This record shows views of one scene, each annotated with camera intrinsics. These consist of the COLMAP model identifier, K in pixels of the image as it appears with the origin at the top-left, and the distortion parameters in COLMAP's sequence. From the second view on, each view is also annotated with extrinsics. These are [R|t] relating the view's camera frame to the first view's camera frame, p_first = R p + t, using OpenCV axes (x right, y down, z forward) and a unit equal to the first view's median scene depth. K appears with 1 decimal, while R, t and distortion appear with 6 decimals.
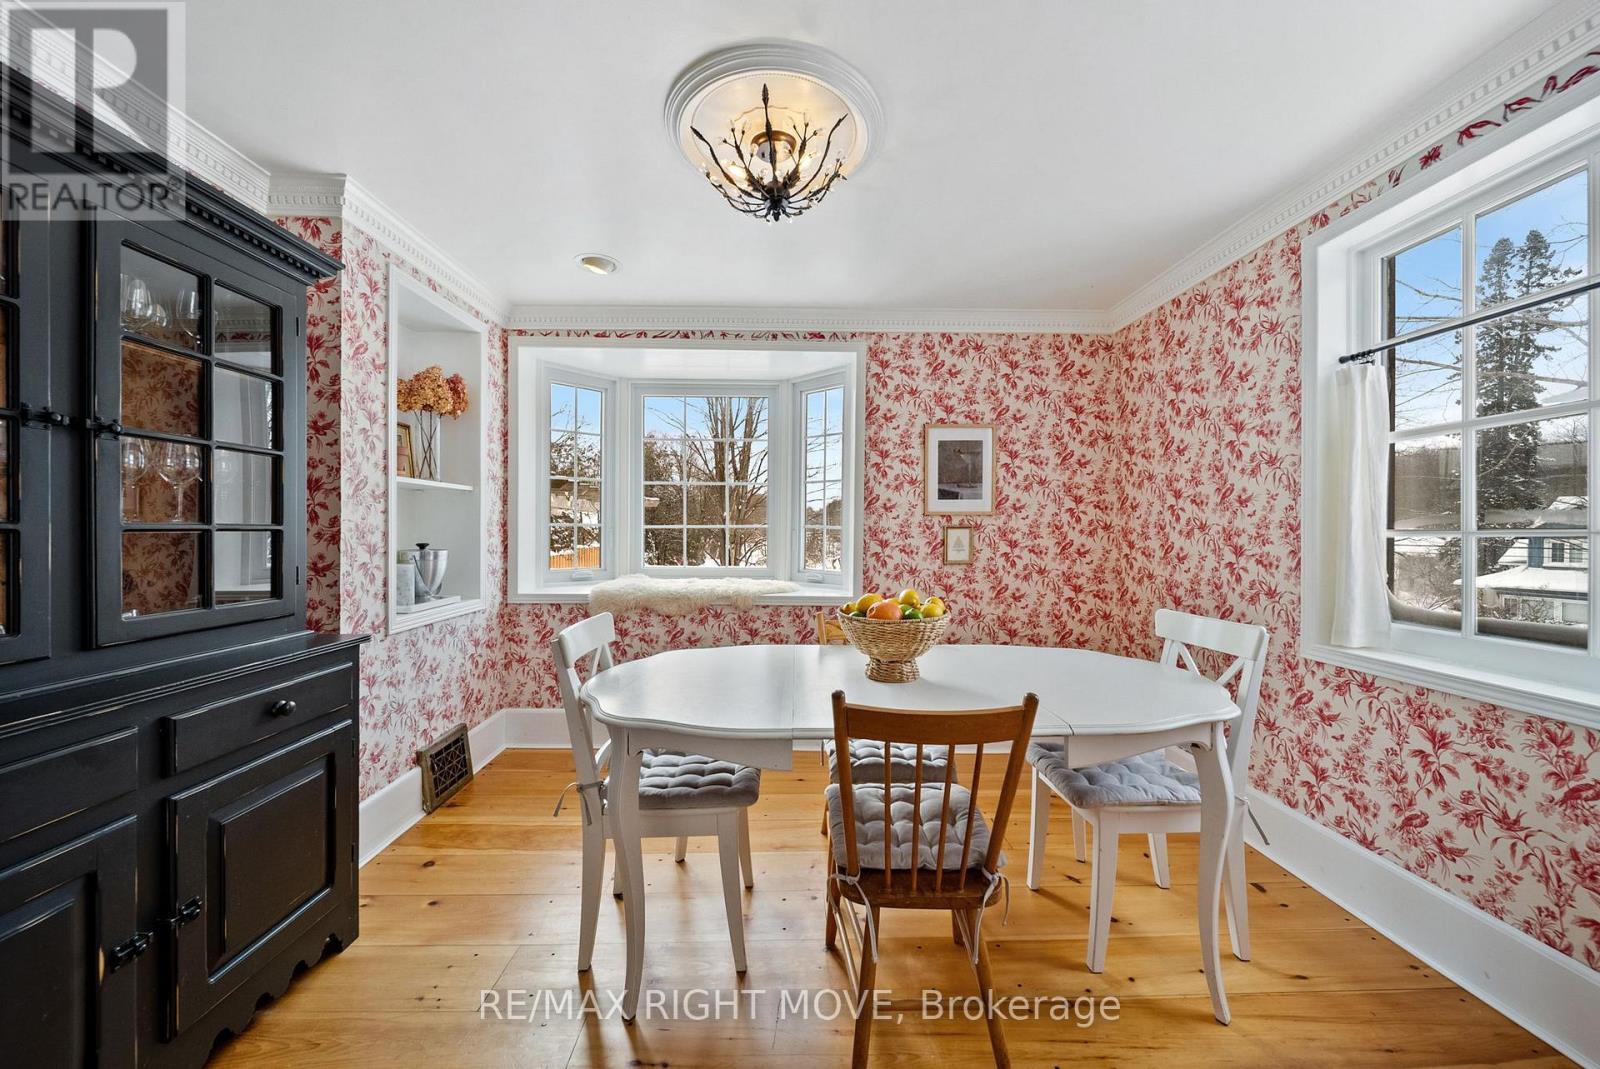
lens RADIAL K [[564.1, 0, 797.3], [0, 564.1, 534.1], [0, 0, 1]] dist [-0.005871, -0.000209]
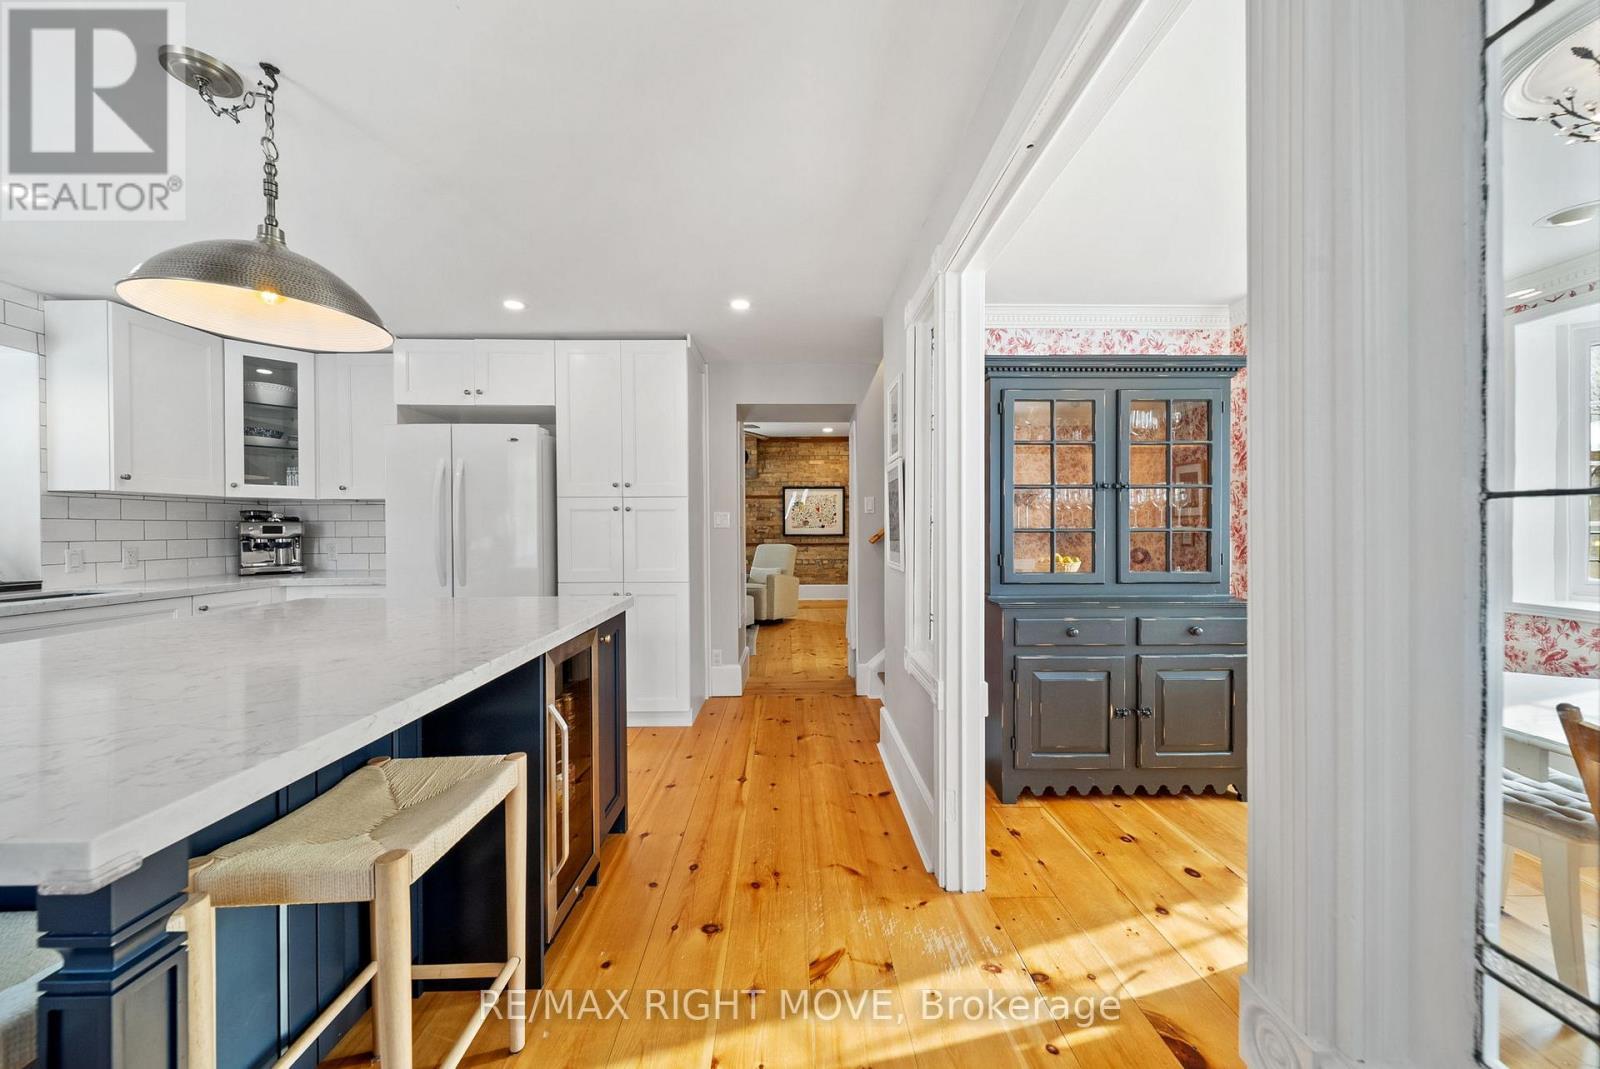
lens RADIAL K [[571.4, 0, 799.9], [0, 571.4, 529.3], [0, 0, 1]] dist [-0.000228, -0.000125]
pose [[0.001407, -0.001429, -0.999998, 0.987180], [-0.003812, 0.999992, -0.001434, -0.006261], [0.999992, 0.003814, 0.001401, -0.289542]]
